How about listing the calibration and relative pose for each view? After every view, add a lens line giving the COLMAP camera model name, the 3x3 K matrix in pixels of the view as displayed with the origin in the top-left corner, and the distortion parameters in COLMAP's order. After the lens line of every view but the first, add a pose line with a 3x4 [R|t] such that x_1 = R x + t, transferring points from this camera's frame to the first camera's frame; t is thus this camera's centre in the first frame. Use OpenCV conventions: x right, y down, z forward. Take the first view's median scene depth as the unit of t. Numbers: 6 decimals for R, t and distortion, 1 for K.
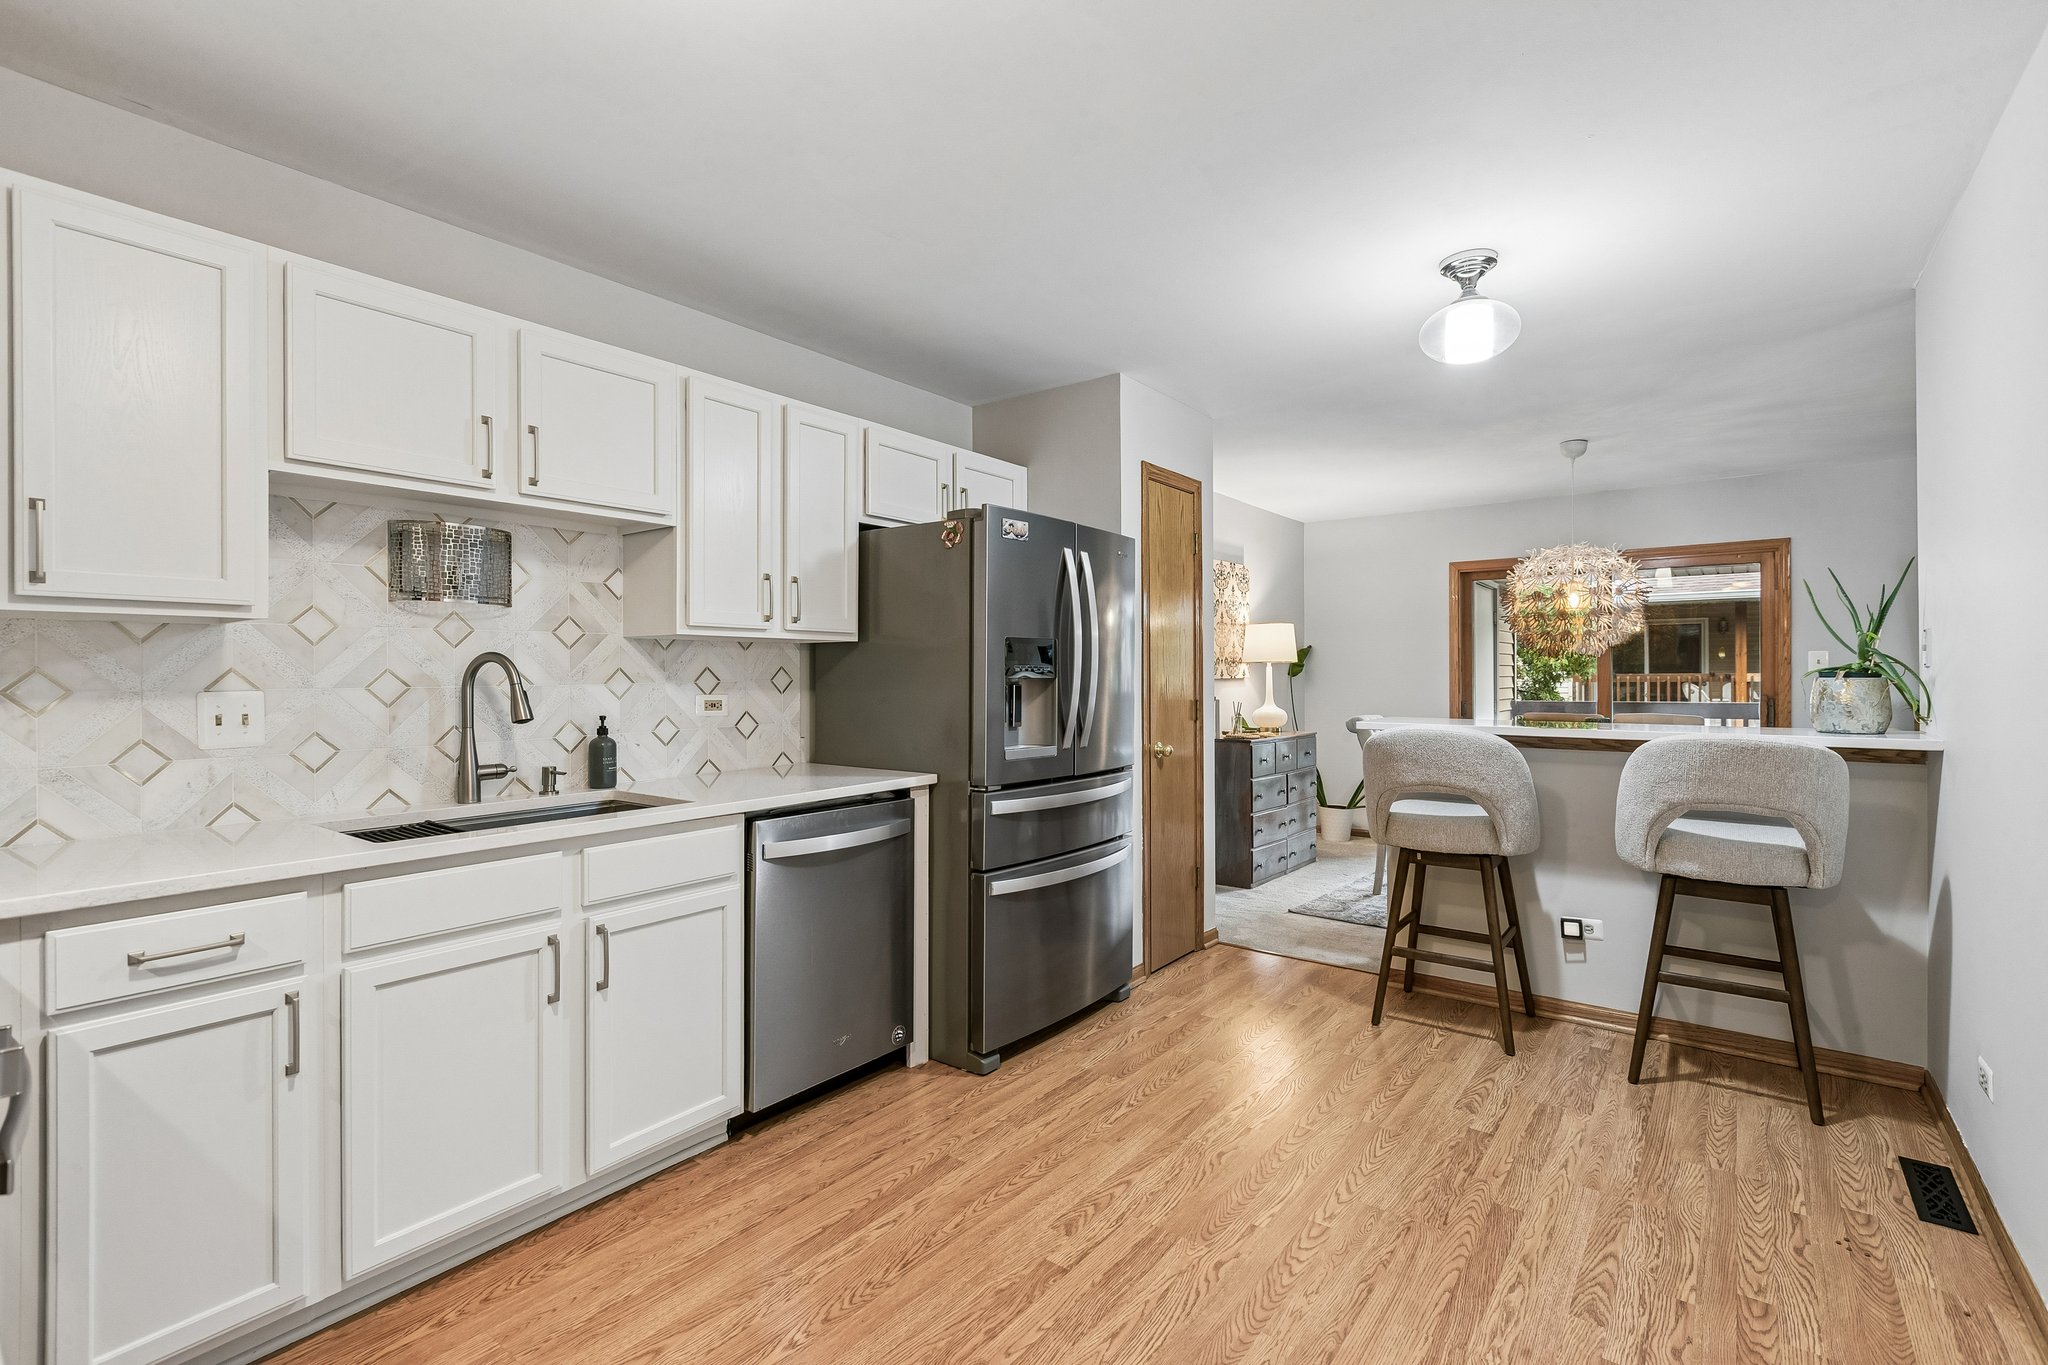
lens RADIAL K [[922.3, 0, 1025.8], [0, 922.3, 673.7], [0, 0, 1]] dist [0.007275, -0.002014]
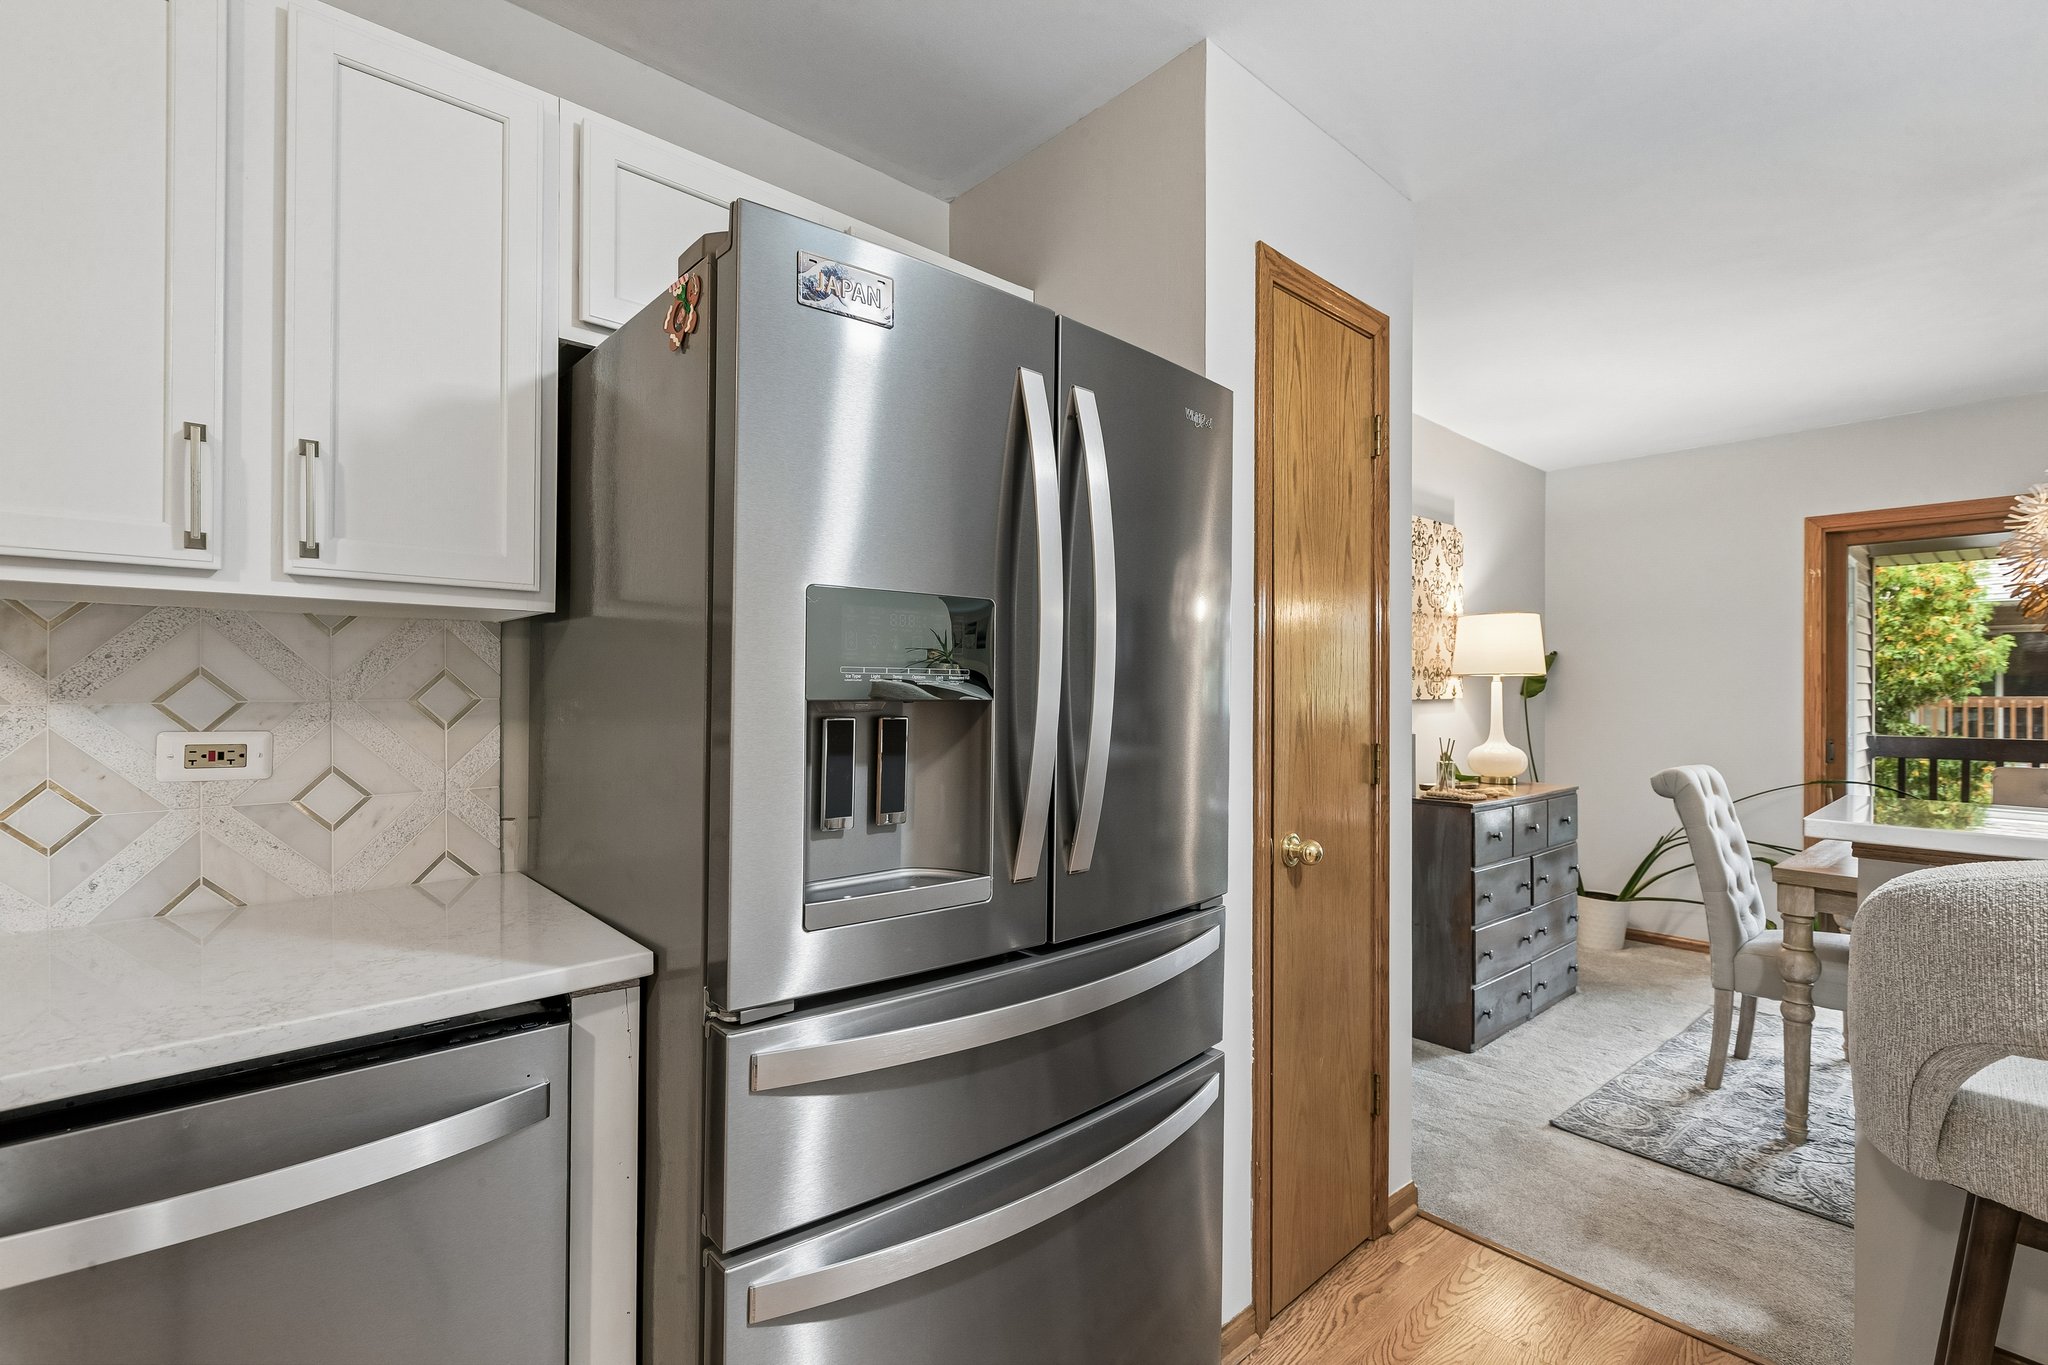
lens RADIAL K [[922.3, 0, 1027.4], [0, 922.3, 688.3], [0, 0, 1]] dist [0.007275, -0.002014]
pose [[0.983695, 0.006245, -0.179738, 0.082191], [-0.006677, 0.999976, -0.001801, 0.000145], [0.179722, 0.002972, 0.983713, 0.436567]]
